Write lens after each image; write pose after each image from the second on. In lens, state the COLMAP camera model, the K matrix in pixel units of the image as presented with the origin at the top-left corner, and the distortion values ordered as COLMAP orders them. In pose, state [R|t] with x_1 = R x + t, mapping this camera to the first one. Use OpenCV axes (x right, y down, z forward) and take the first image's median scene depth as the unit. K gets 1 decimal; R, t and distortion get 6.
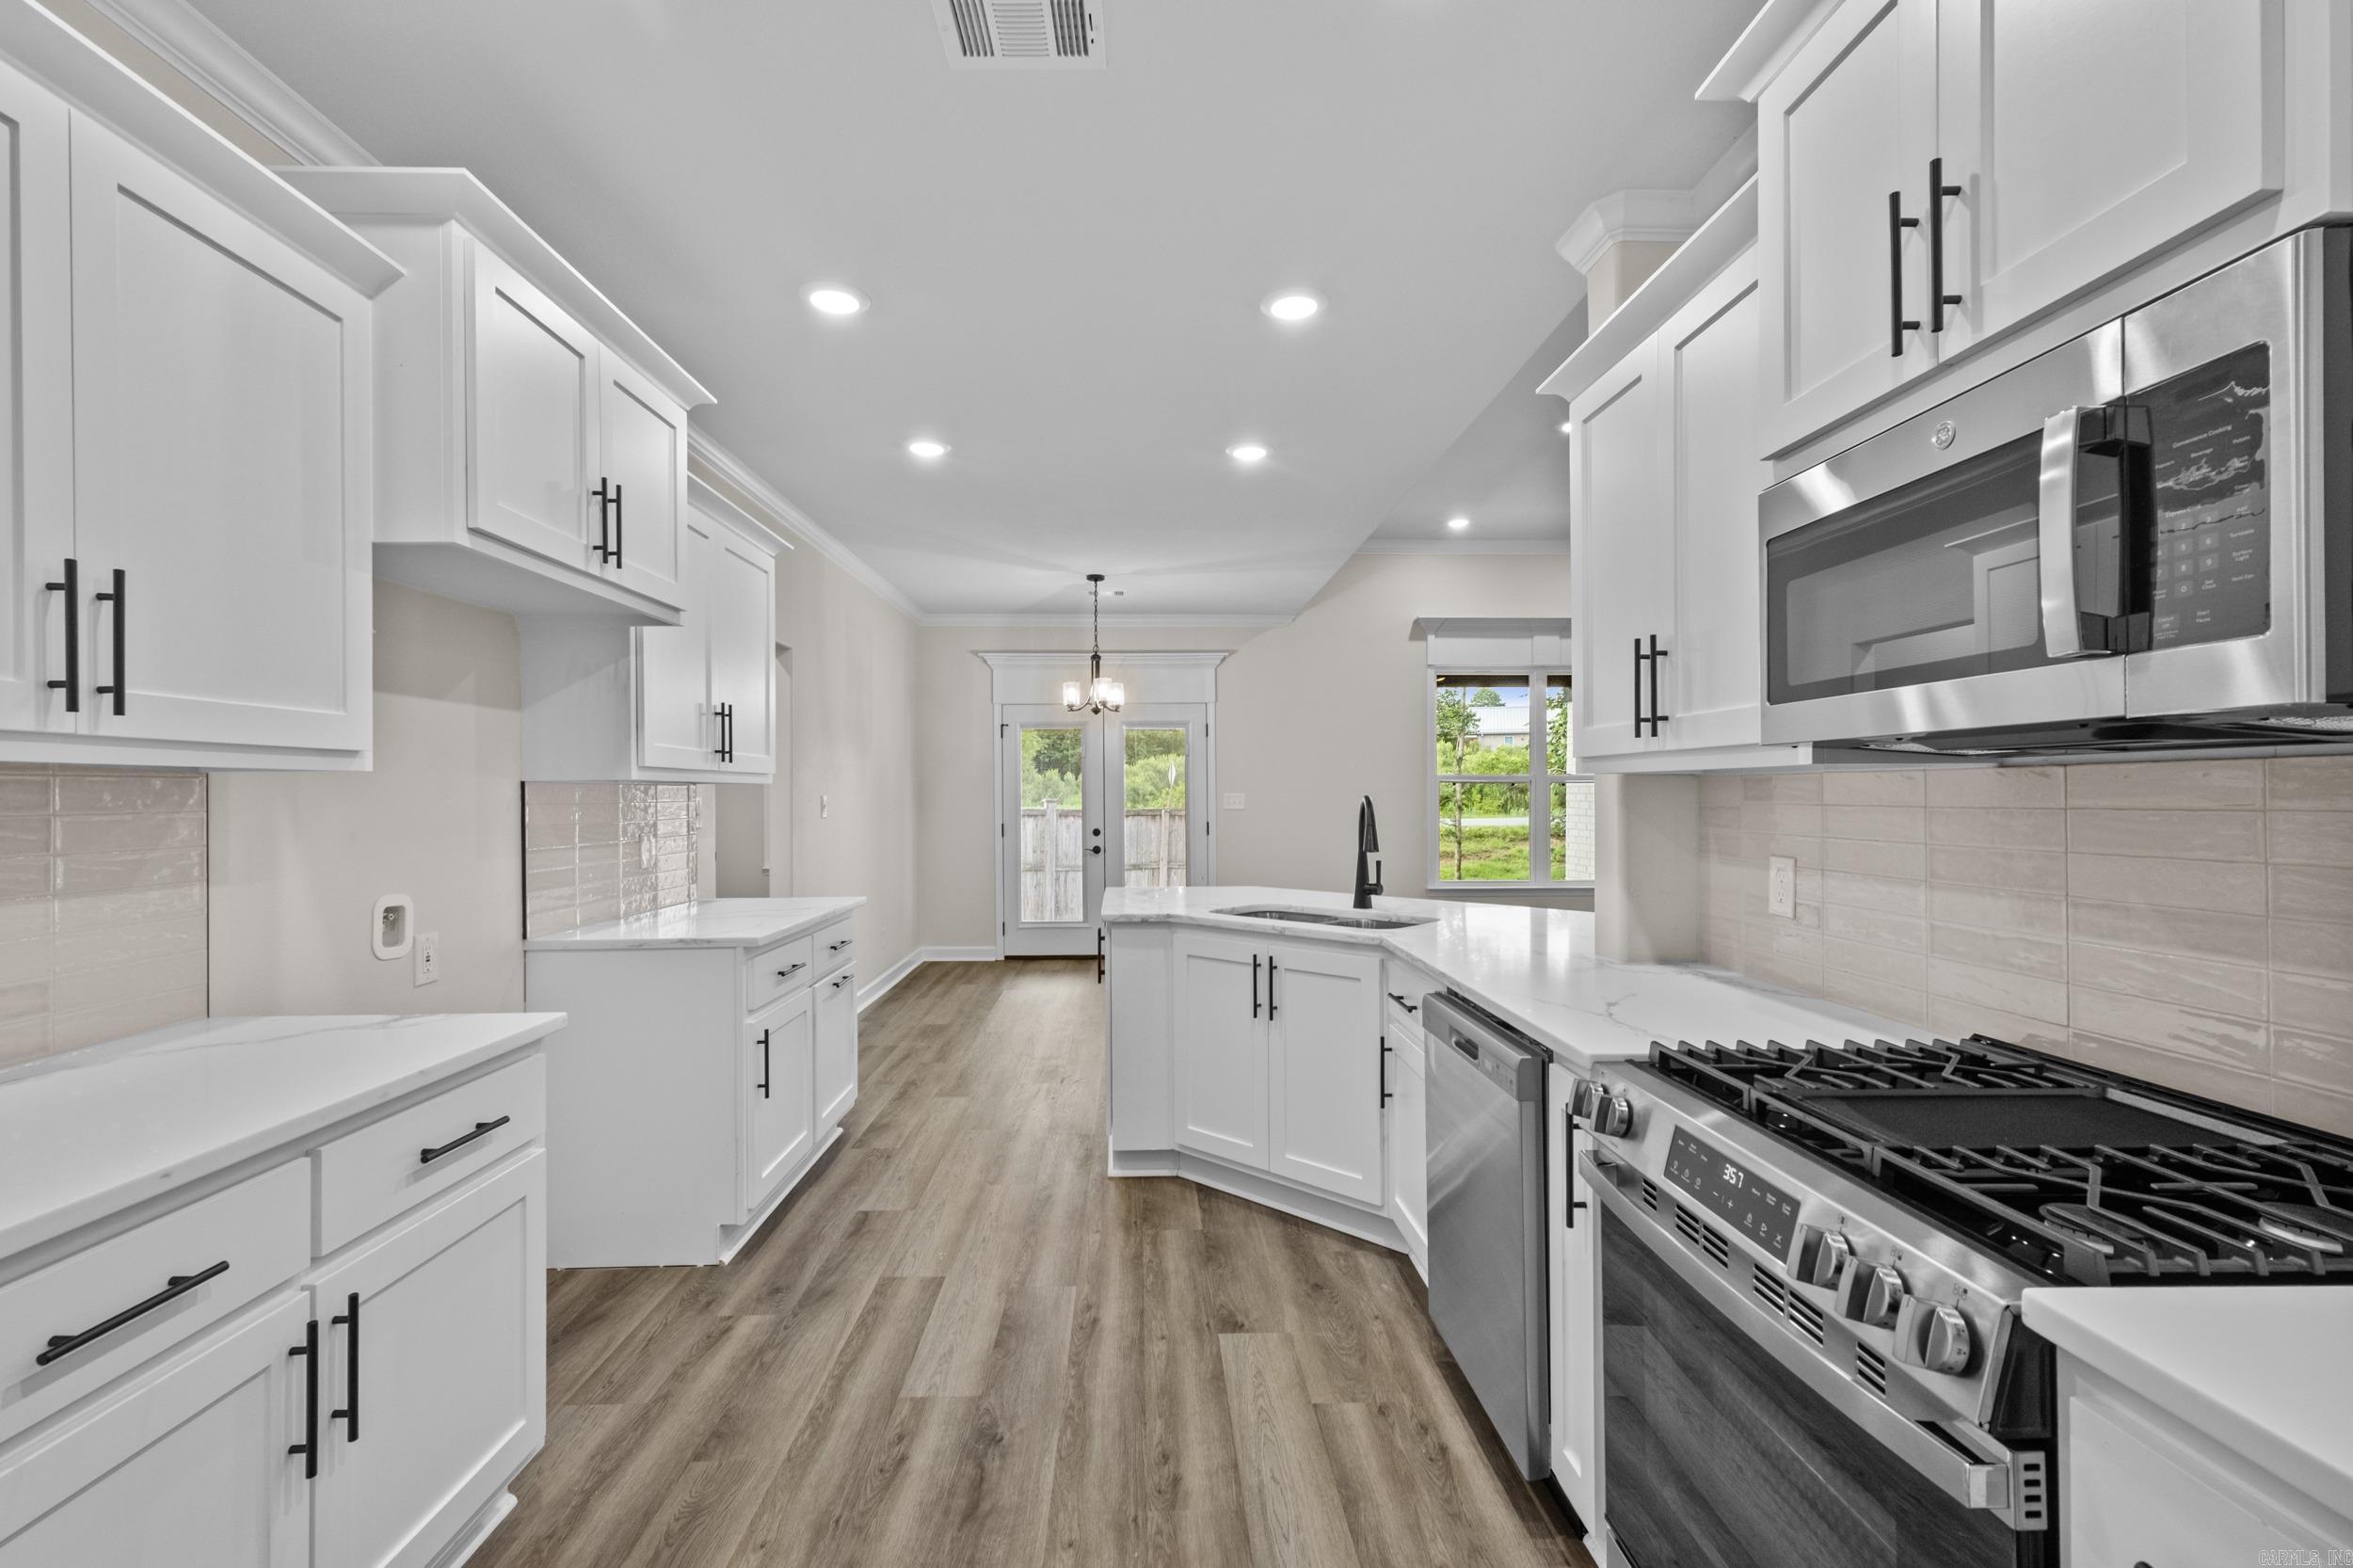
lens RADIAL K [[1003.8, 0, 1156.0], [0, 1003.8, 787.7], [0, 0, 1]] dist [-0.000388, 0.000009]
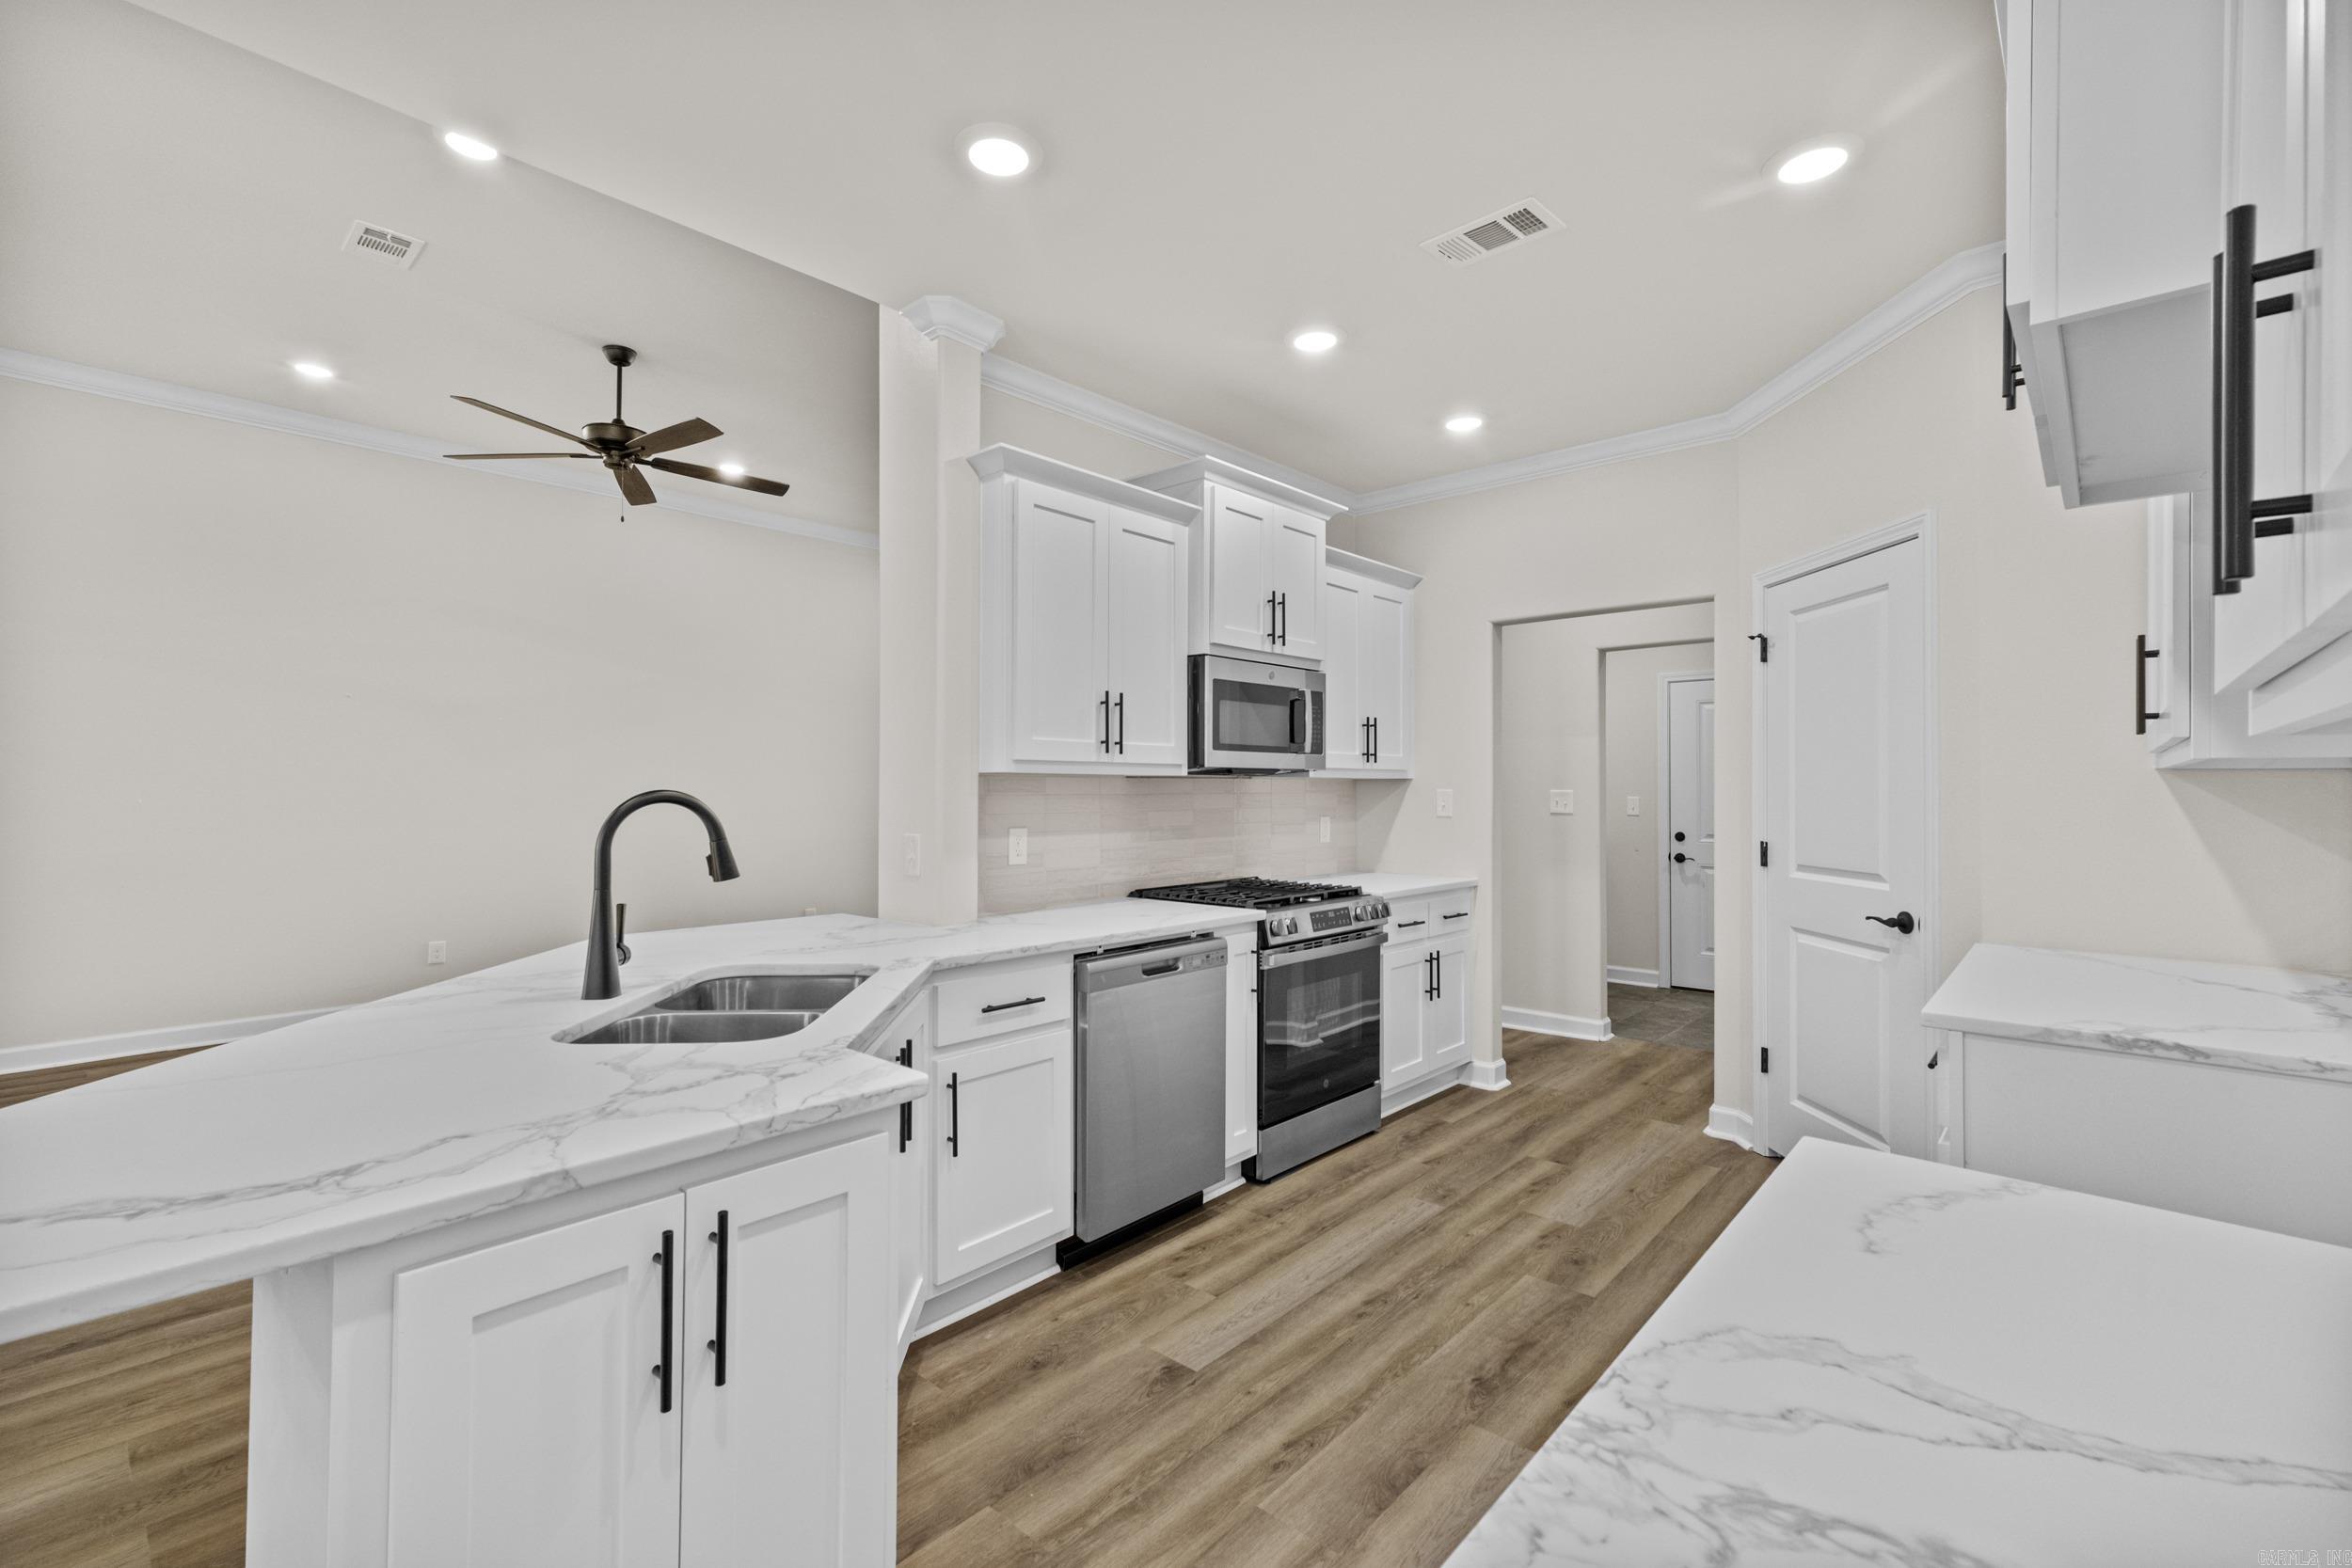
lens RADIAL K [[1011.5, 0, 1164.2], [0, 1011.5, 785.2], [0, 0, 1]] dist [0.006516, 0.000239]
pose [[-0.720773, 0.004292, 0.693158, -0.652618], [-0.003603, 0.999944, -0.009938, 0.015115], [-0.693162, -0.009661, -0.720717, 1.958519]]
